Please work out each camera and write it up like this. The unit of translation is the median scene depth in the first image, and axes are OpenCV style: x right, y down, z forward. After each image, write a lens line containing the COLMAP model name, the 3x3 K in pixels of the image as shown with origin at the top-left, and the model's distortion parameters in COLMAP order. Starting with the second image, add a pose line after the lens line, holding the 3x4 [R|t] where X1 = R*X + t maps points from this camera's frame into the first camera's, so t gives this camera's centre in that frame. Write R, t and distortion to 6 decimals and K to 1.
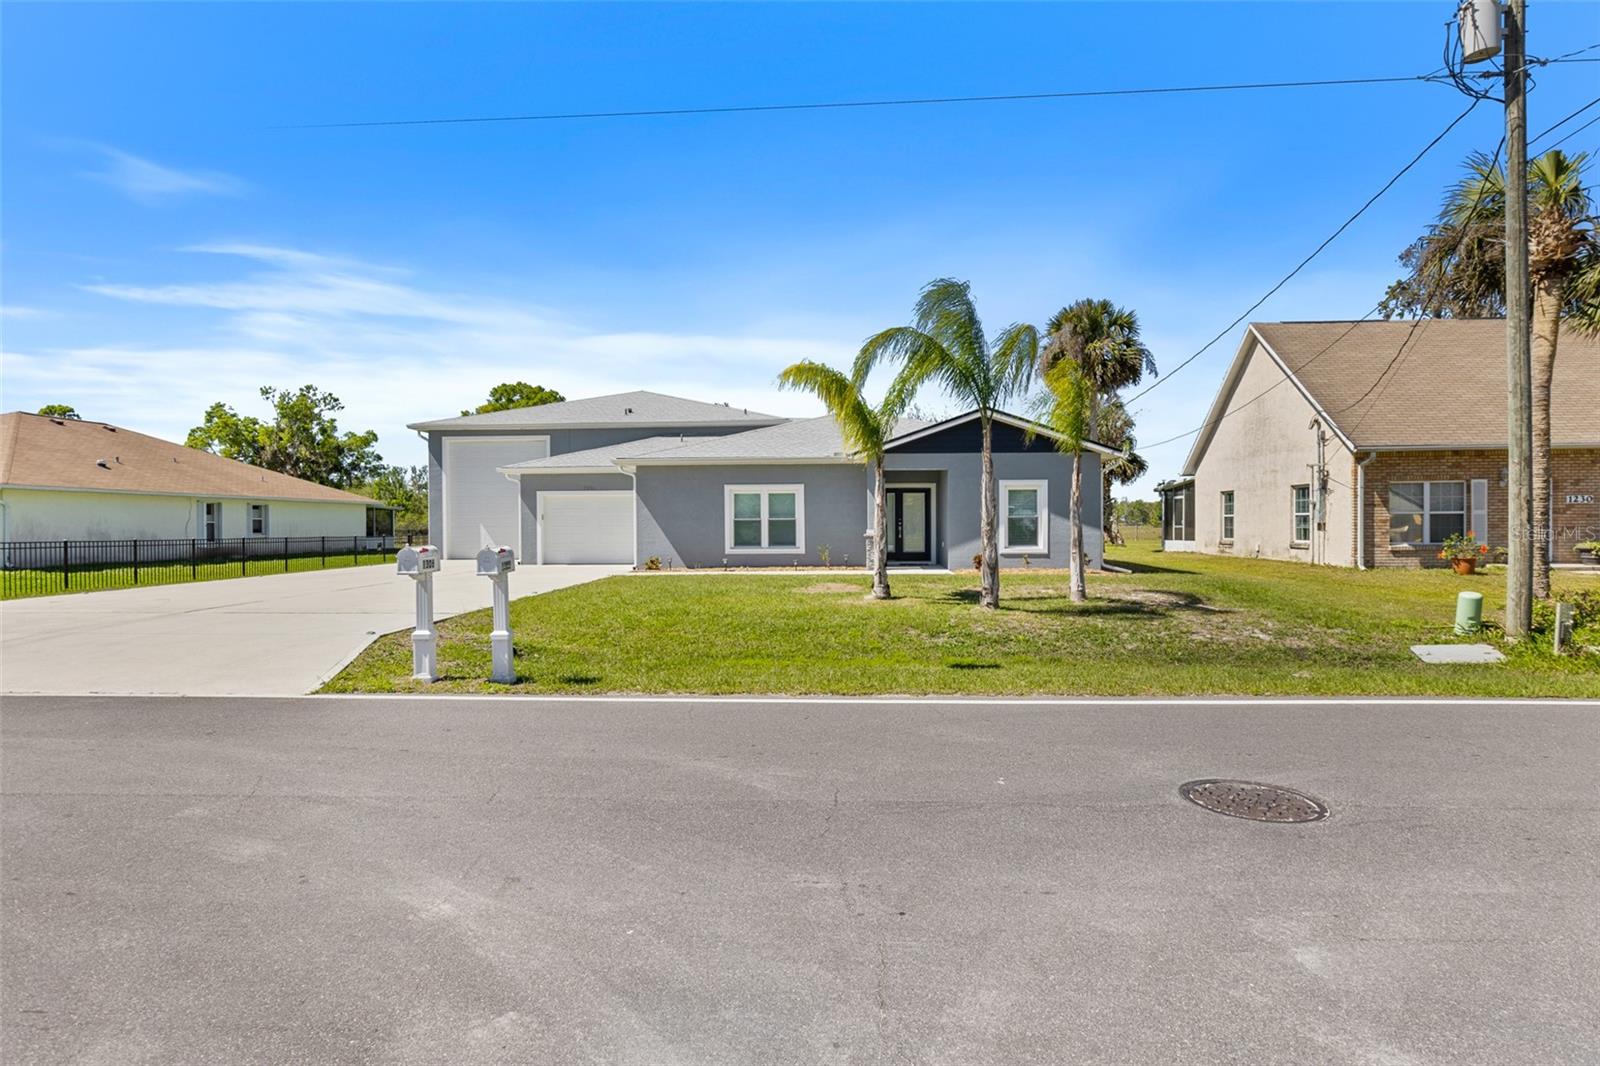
lens RADIAL K [[824.0, 0, 800.0], [0, 824.0, 533.0], [0, 0, 1]] dist [-0.000121, 0.000283]
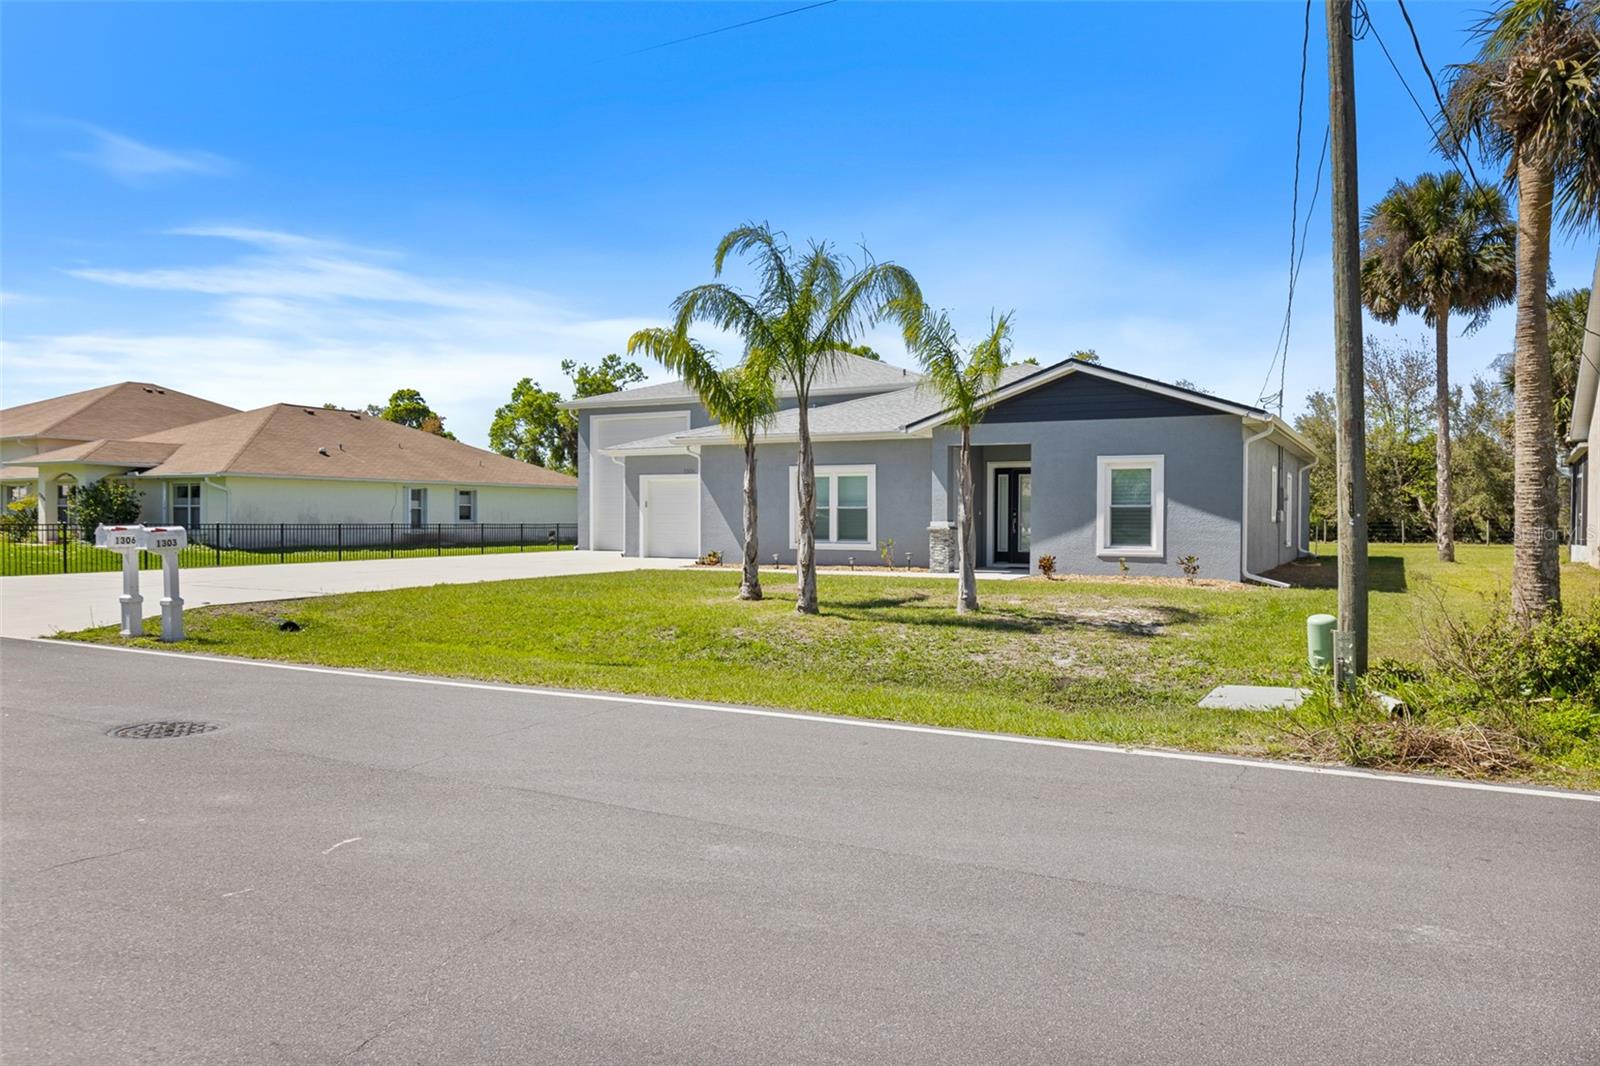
lens RADIAL K [[1113.2, 0, 800.3], [0, 1113.2, 564.6], [0, 0, 1]] dist [-0.005559, -0.002934]
pose [[0.902391, 0.027691, -0.430028, 0.406776], [-0.013463, 0.999258, 0.036095, 0.000506], [0.430708, -0.026782, 0.902094, -0.017896]]
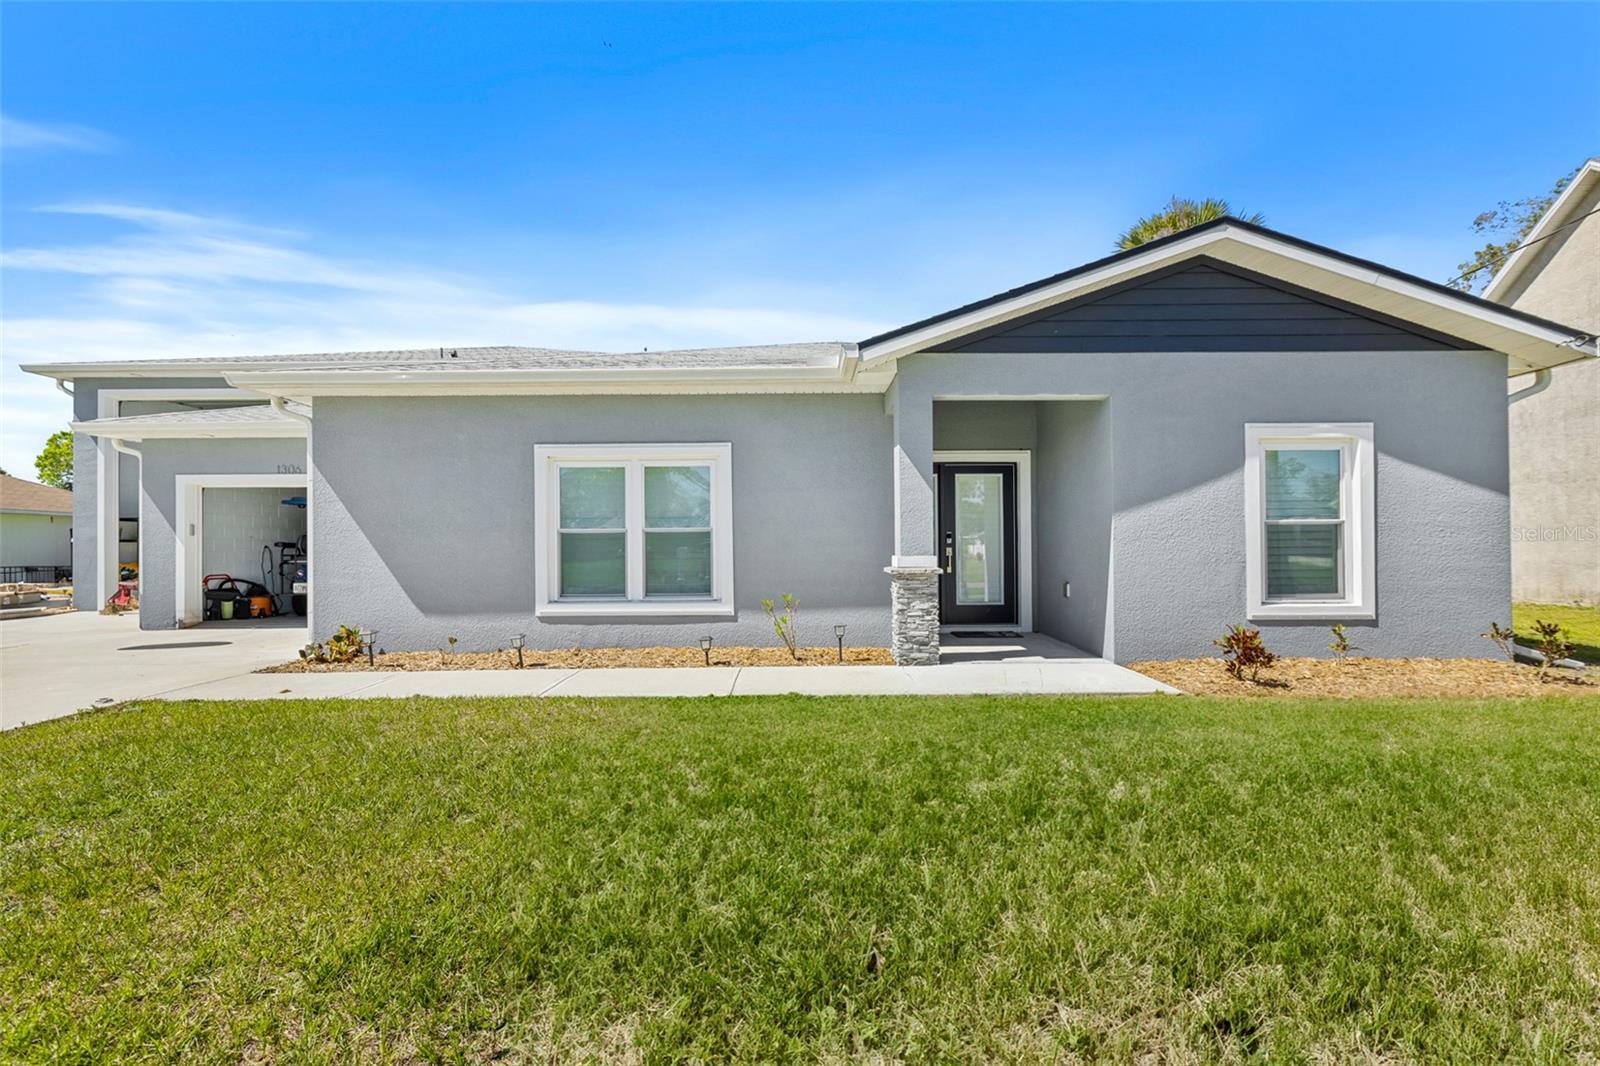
lens RADIAL K [[717.0, 0, 797.2], [0, 717.0, 534.3], [0, 0, 1]] dist [-0.000906, -0.001024]
pose [[0.998191, 0.000222, 0.060125, 0.015453], [0.001553, 0.999564, -0.029485, -0.004115], [-0.060105, 0.029525, 0.997755, 0.643753]]
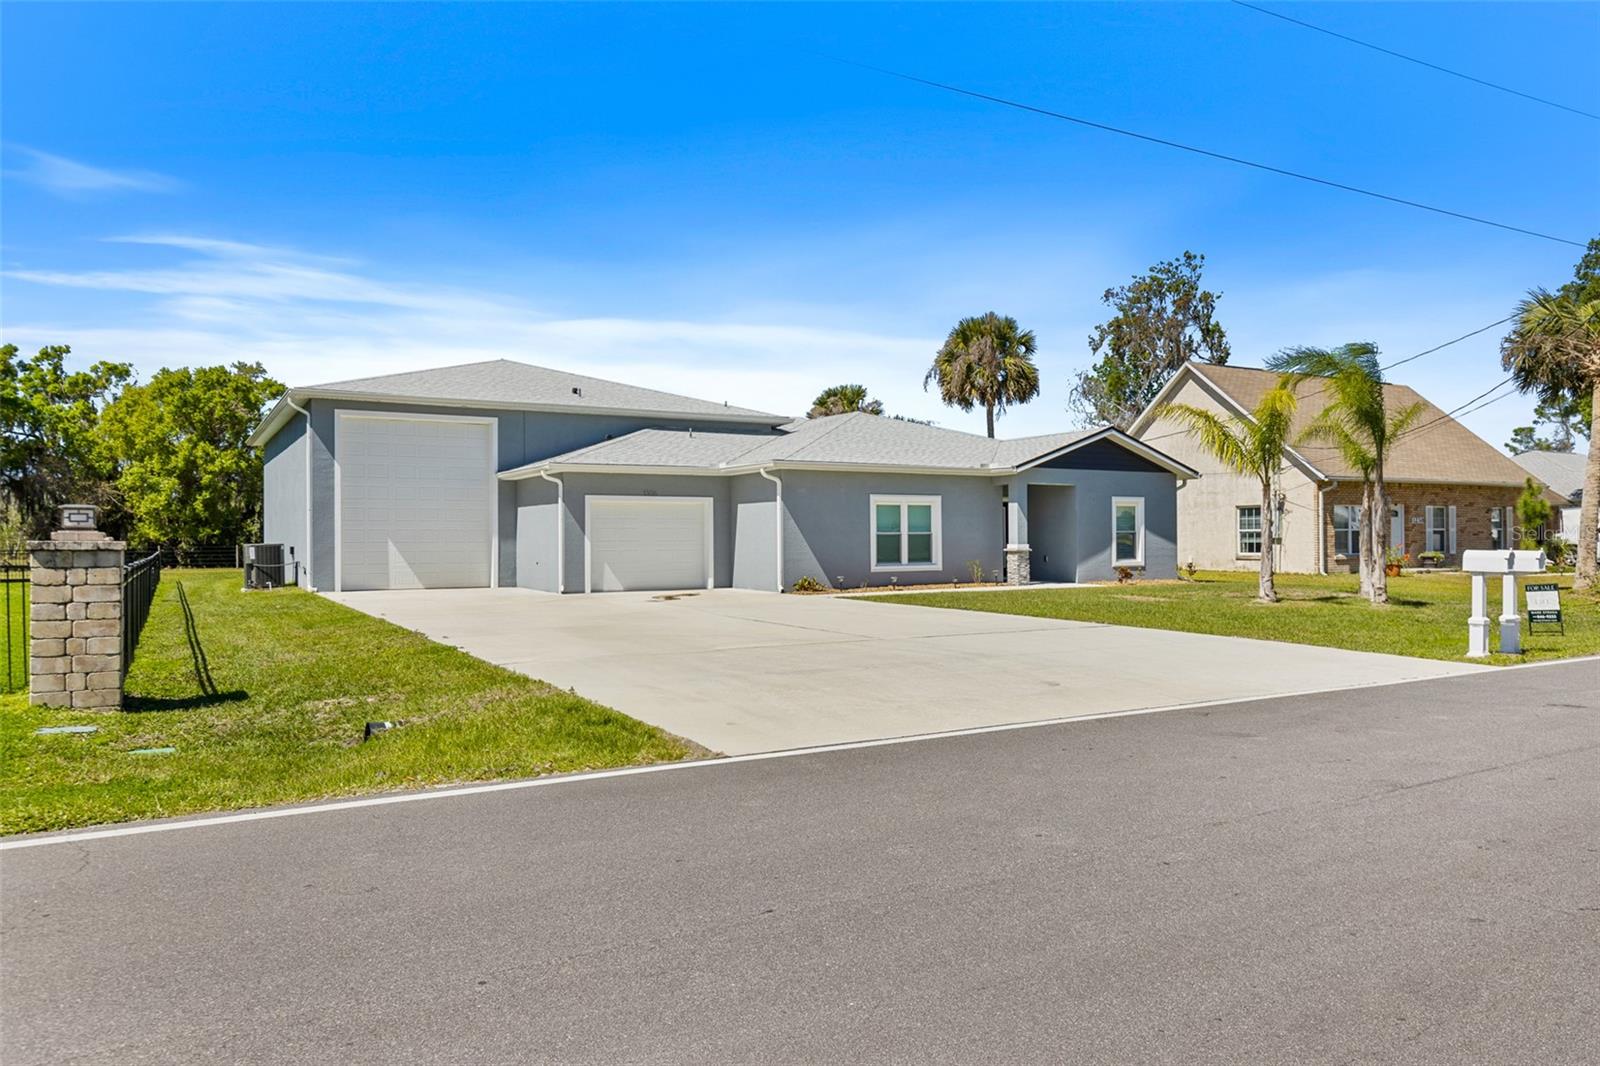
lens RADIAL K [[1077.0, 0, 792.4], [0, 1077.0, 538.3], [0, 0, 1]] dist [0.007077, 0.001413]
pose [[0.831998, 0.000582, 0.554779, -0.804107], [0.006911, 0.999911, -0.011413, 0.001563], [-0.554736, 0.013329, 0.831920, 0.082094]]
